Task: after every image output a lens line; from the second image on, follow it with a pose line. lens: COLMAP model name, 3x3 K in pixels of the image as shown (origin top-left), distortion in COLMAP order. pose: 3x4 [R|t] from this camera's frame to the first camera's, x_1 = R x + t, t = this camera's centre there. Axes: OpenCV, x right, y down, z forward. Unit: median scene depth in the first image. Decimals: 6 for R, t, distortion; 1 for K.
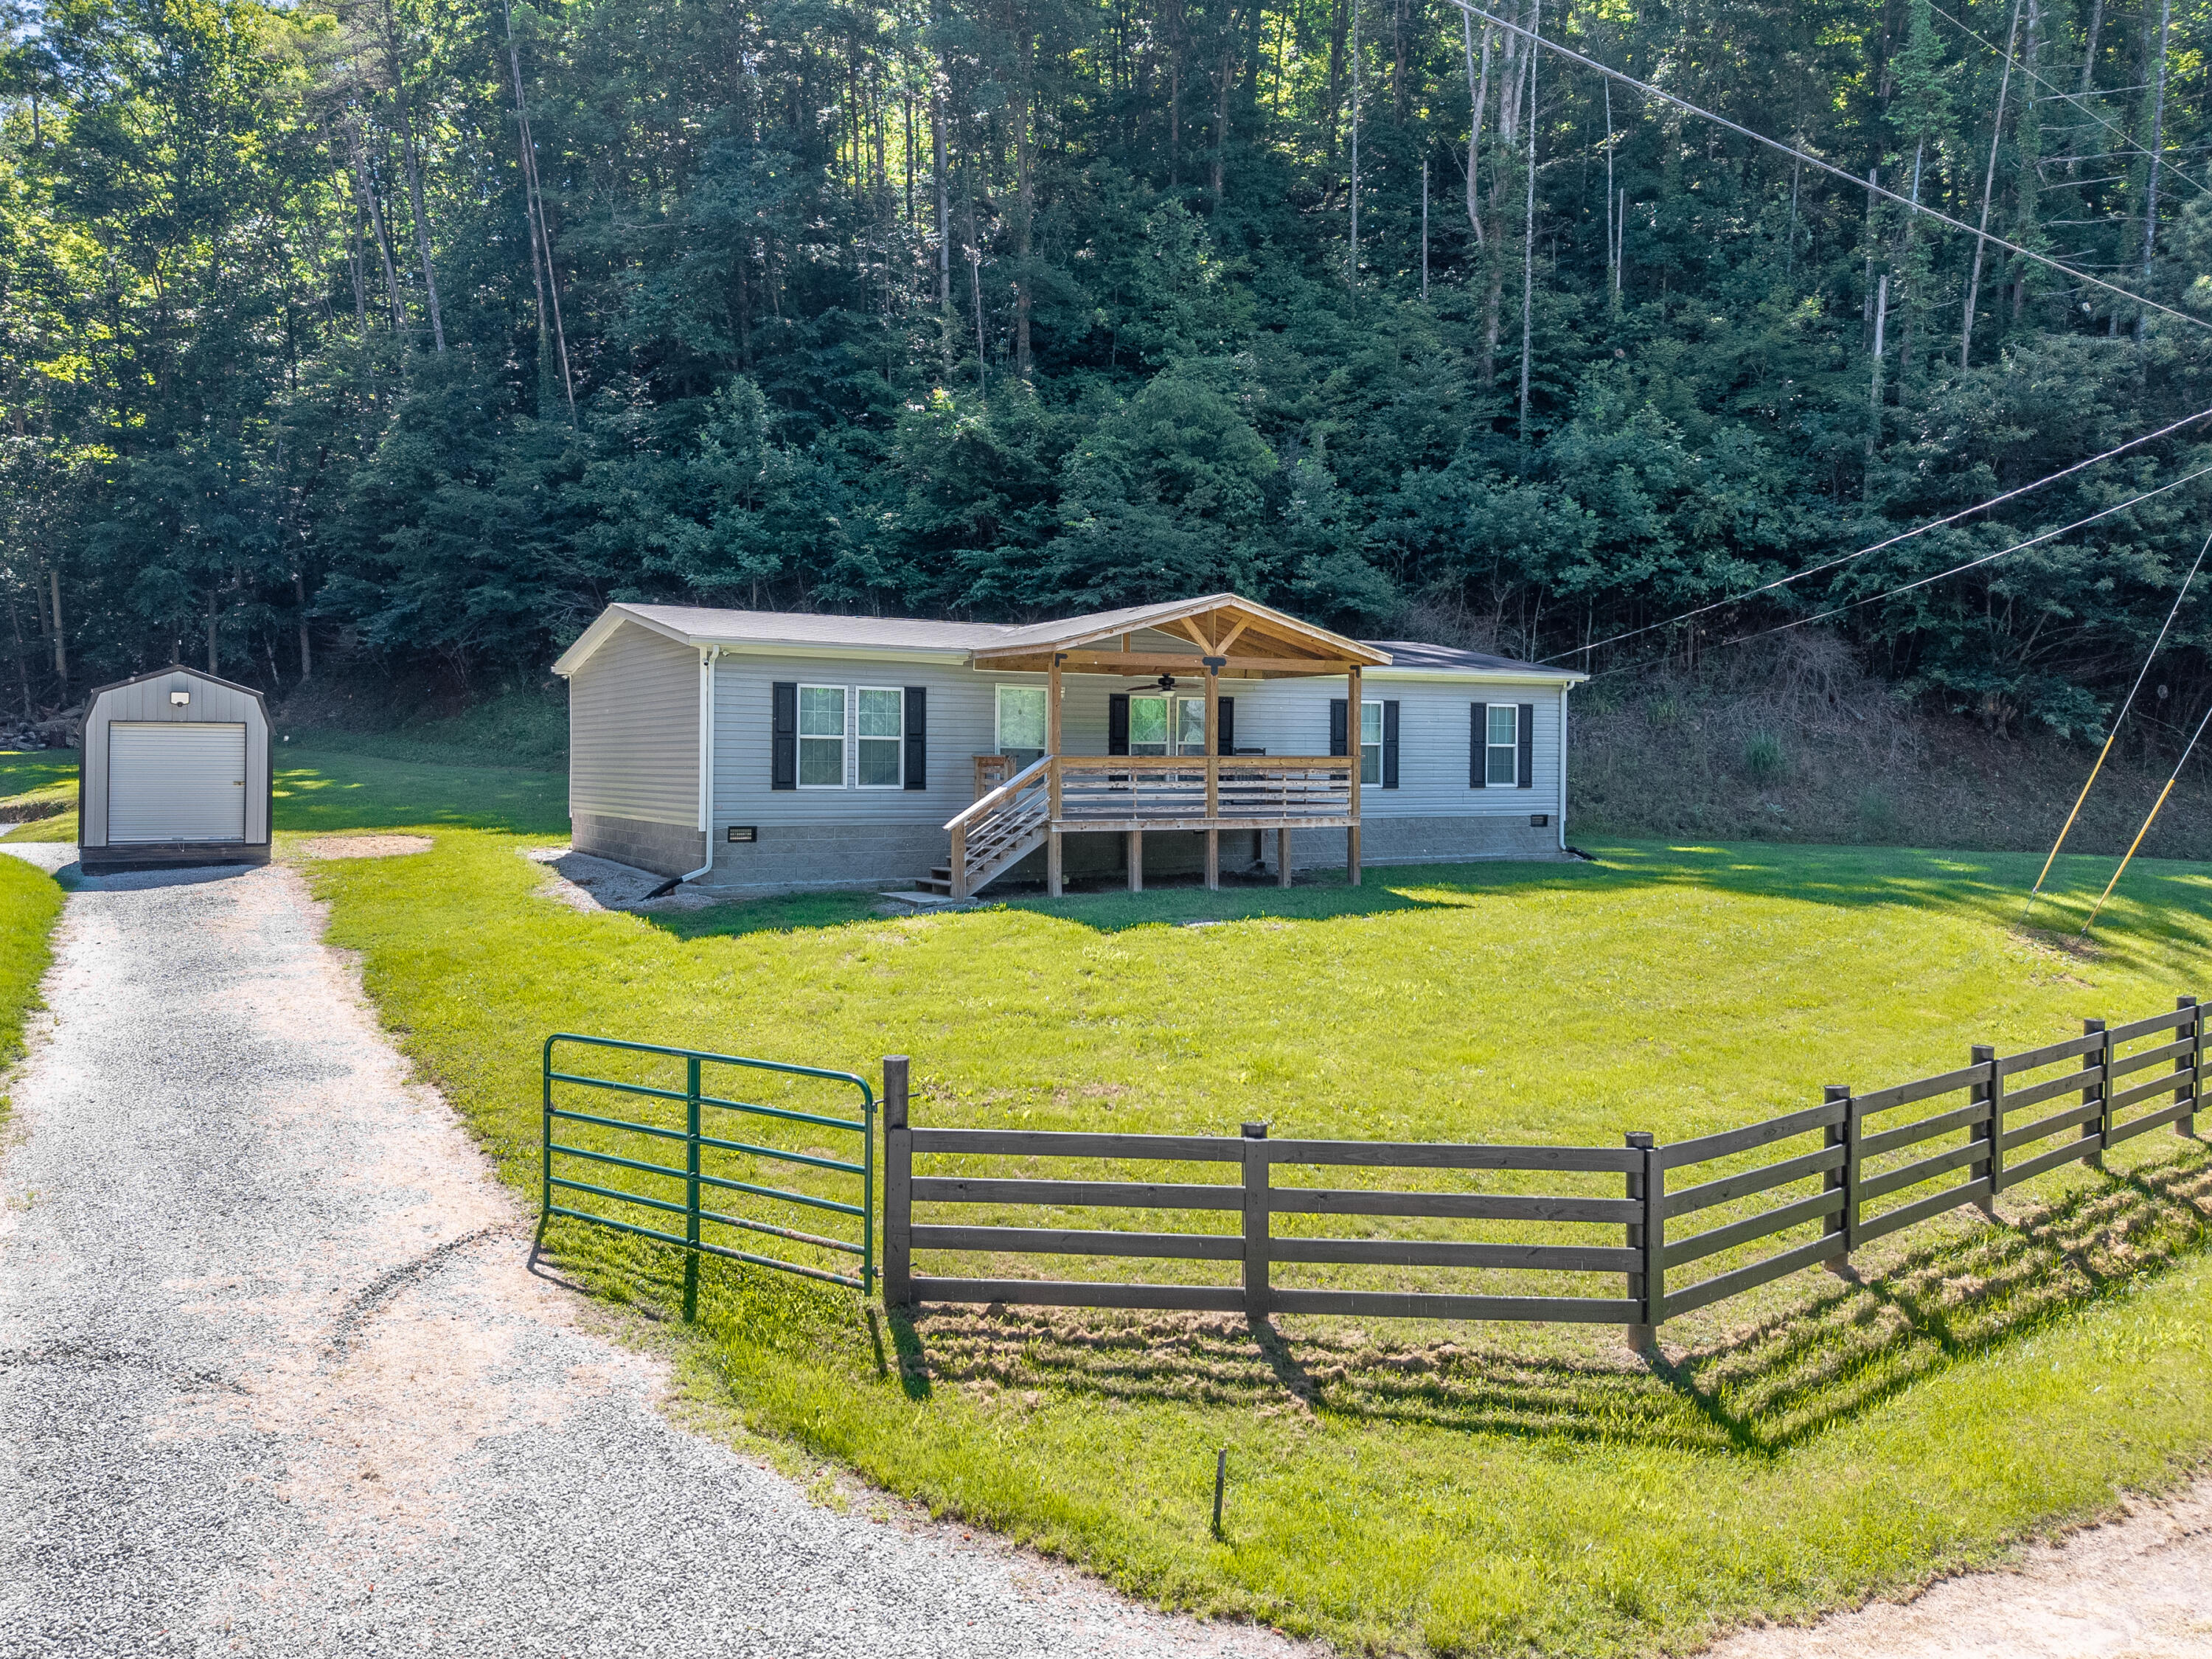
lens RADIAL K [[1597.9, 0, 1040.6], [0, 1597.9, 762.9], [0, 0, 1]] dist [0.201085, -0.363521]
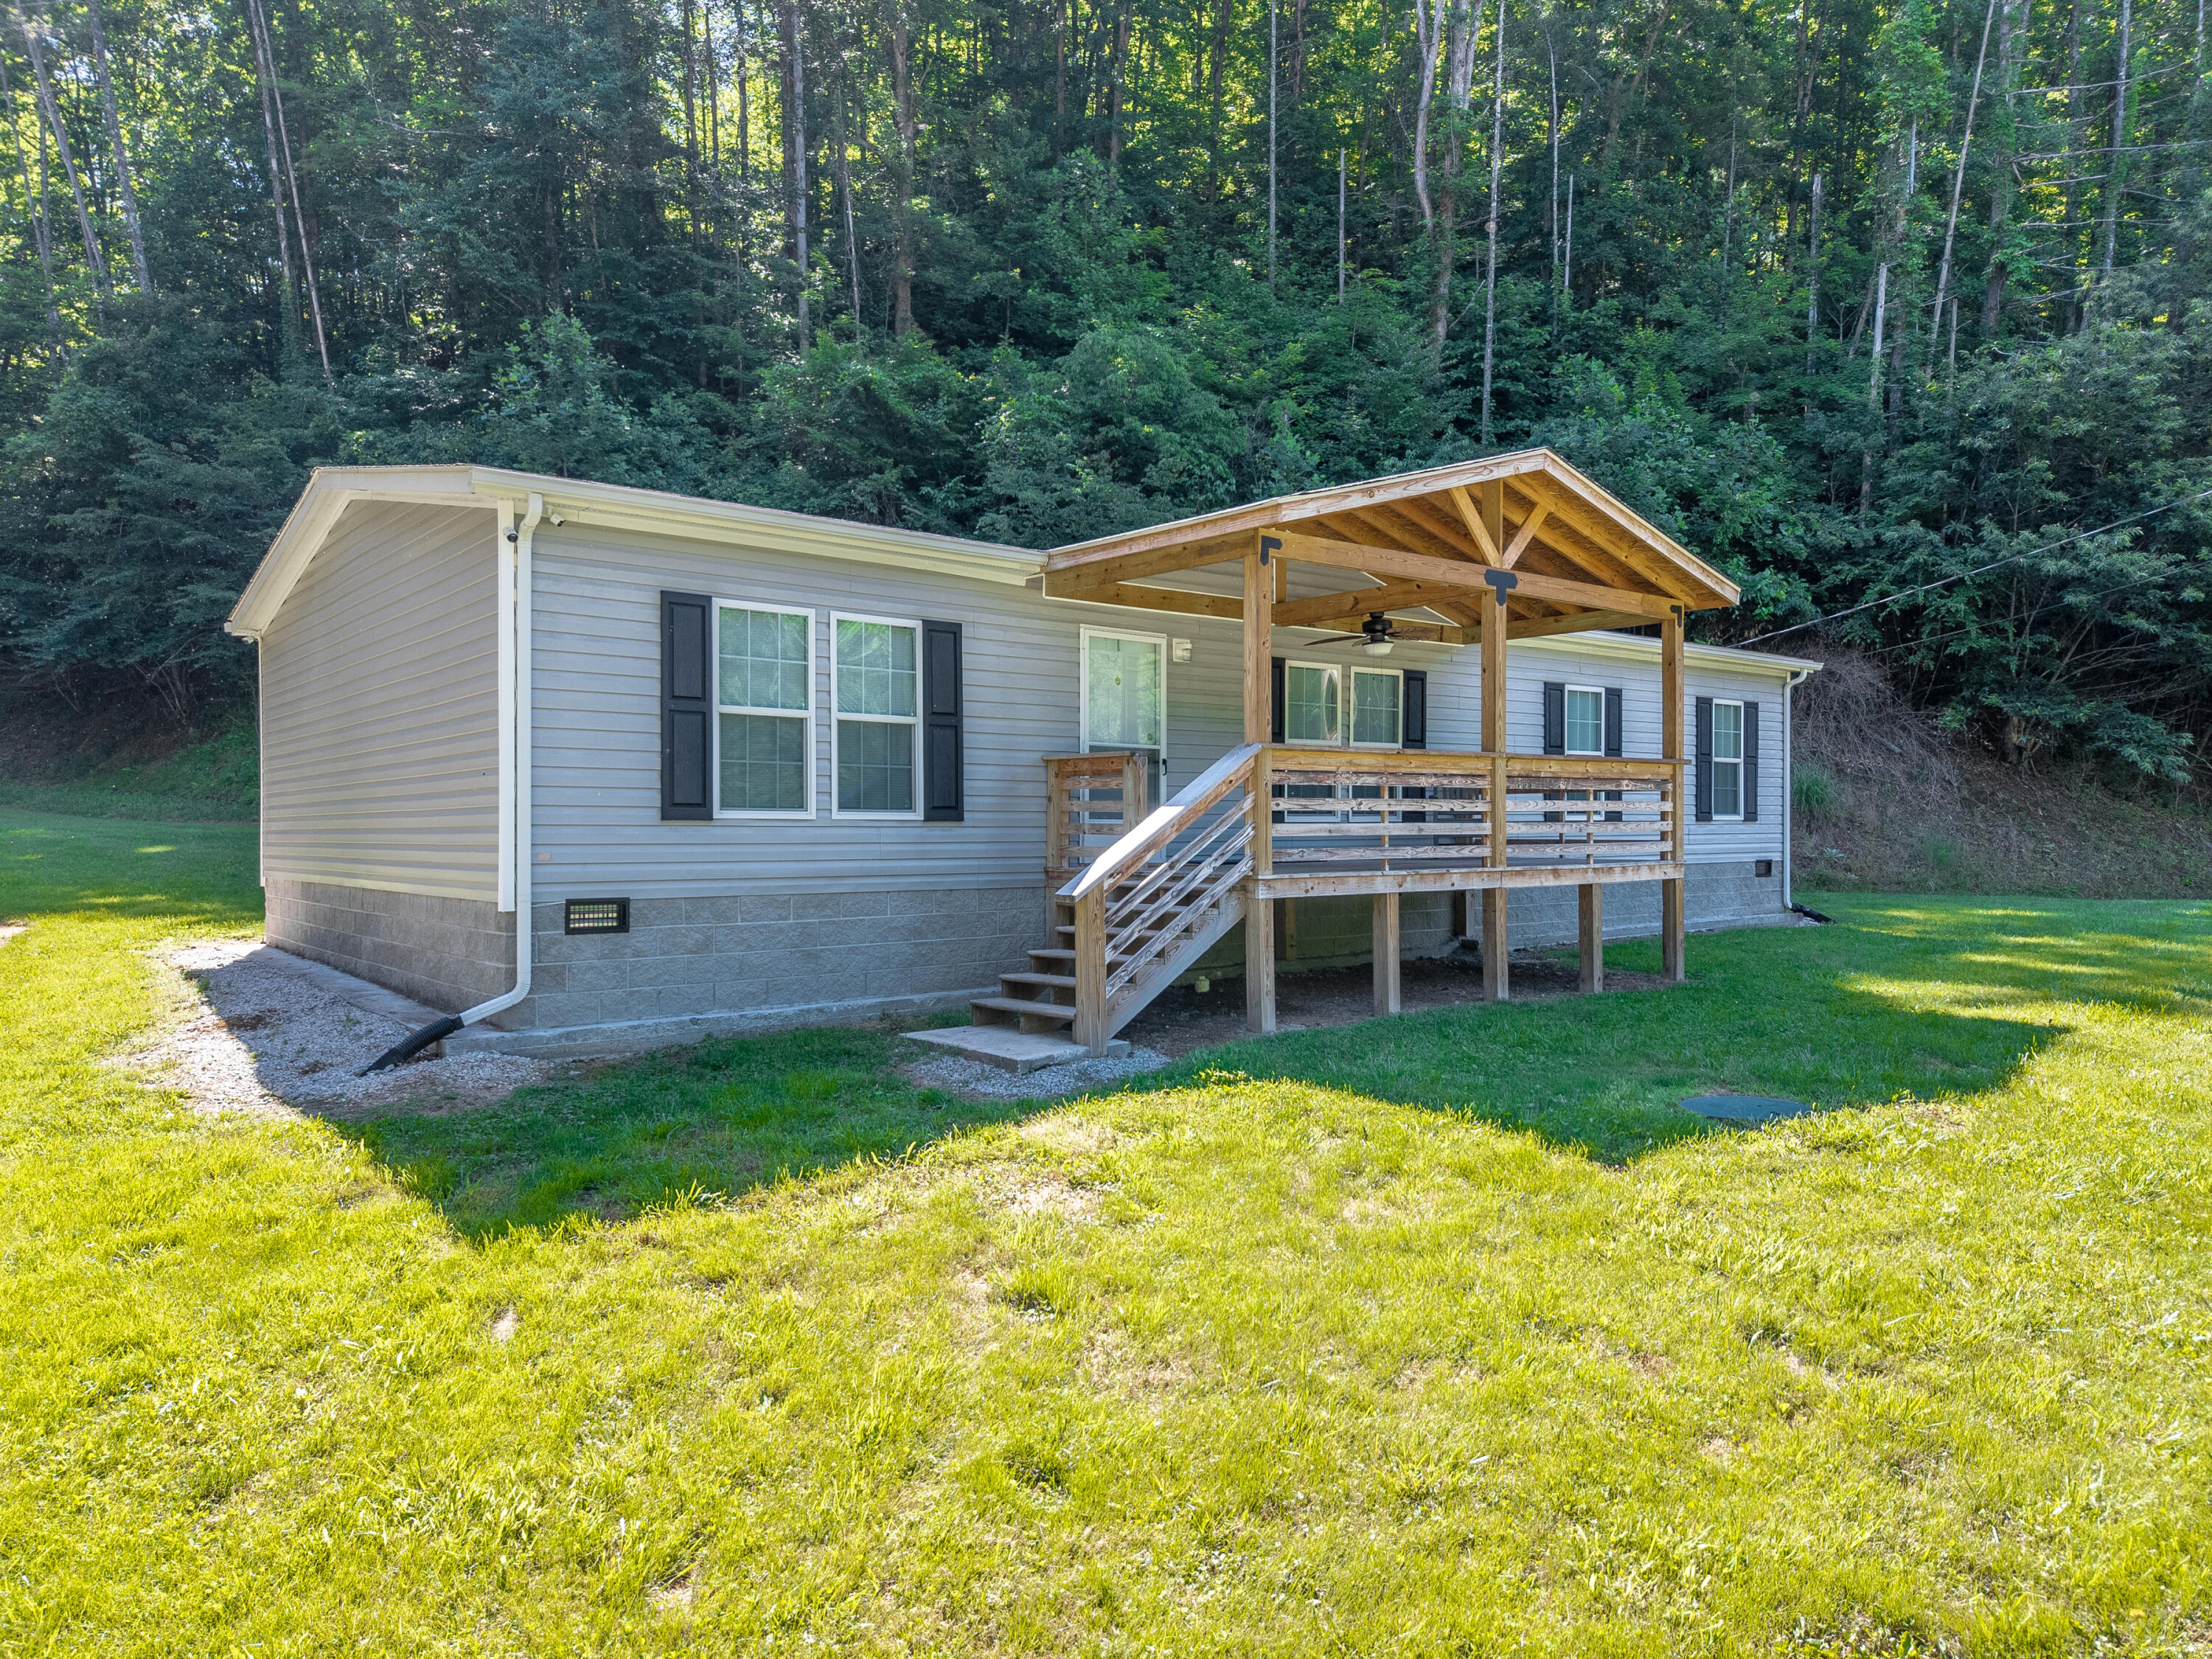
lens RADIAL K [[1487.5, 0, 1116.5], [0, 1487.5, 831.9], [0, 0, 1]] dist [0.097020, -0.161054]
pose [[0.983253, -0.010952, 0.181919, -0.110807], [0.010867, 0.999940, 0.001466, 0.019976], [-0.181924, 0.000536, 0.983313, 0.517852]]
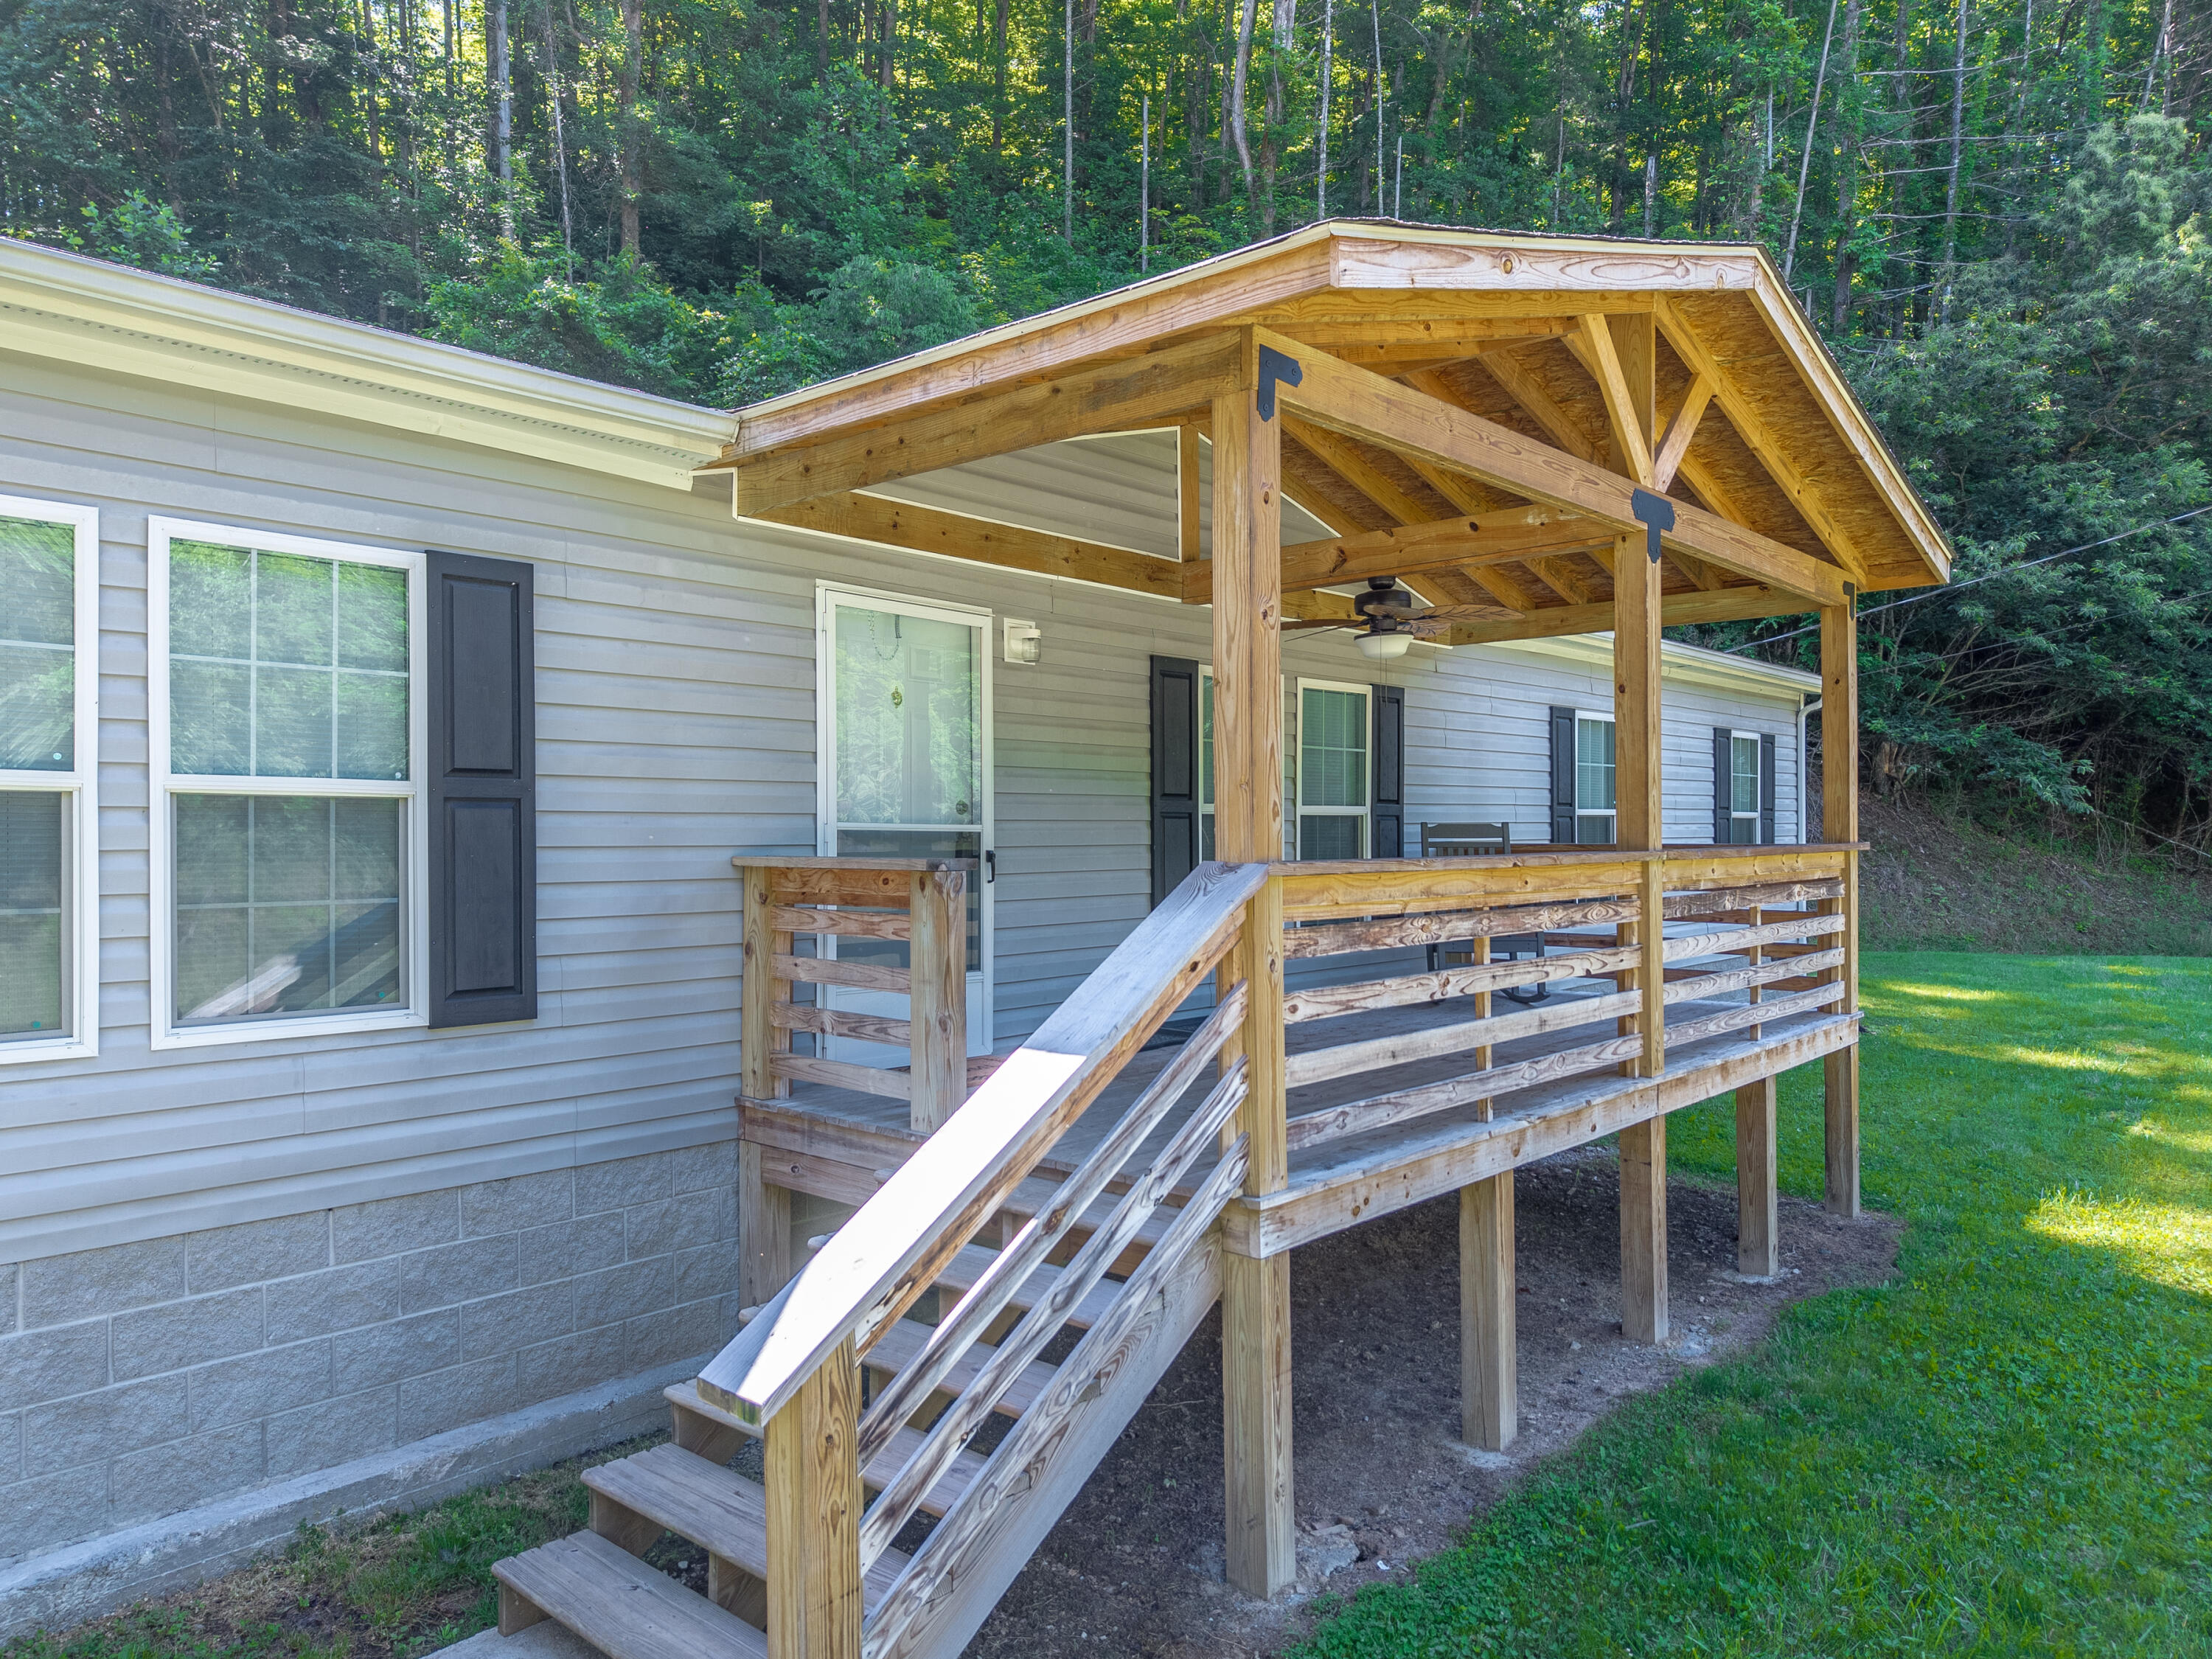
lens RADIAL K [[1487.5, 0, 1116.5], [0, 1487.5, 831.9], [0, 0, 1]] dist [0.097020, -0.161054]
pose [[0.945521, -0.011941, 0.325343, -0.063188], [0.014063, 0.999892, -0.004170, -0.007508], [-0.325258, 0.008518, 0.945587, 0.773967]]
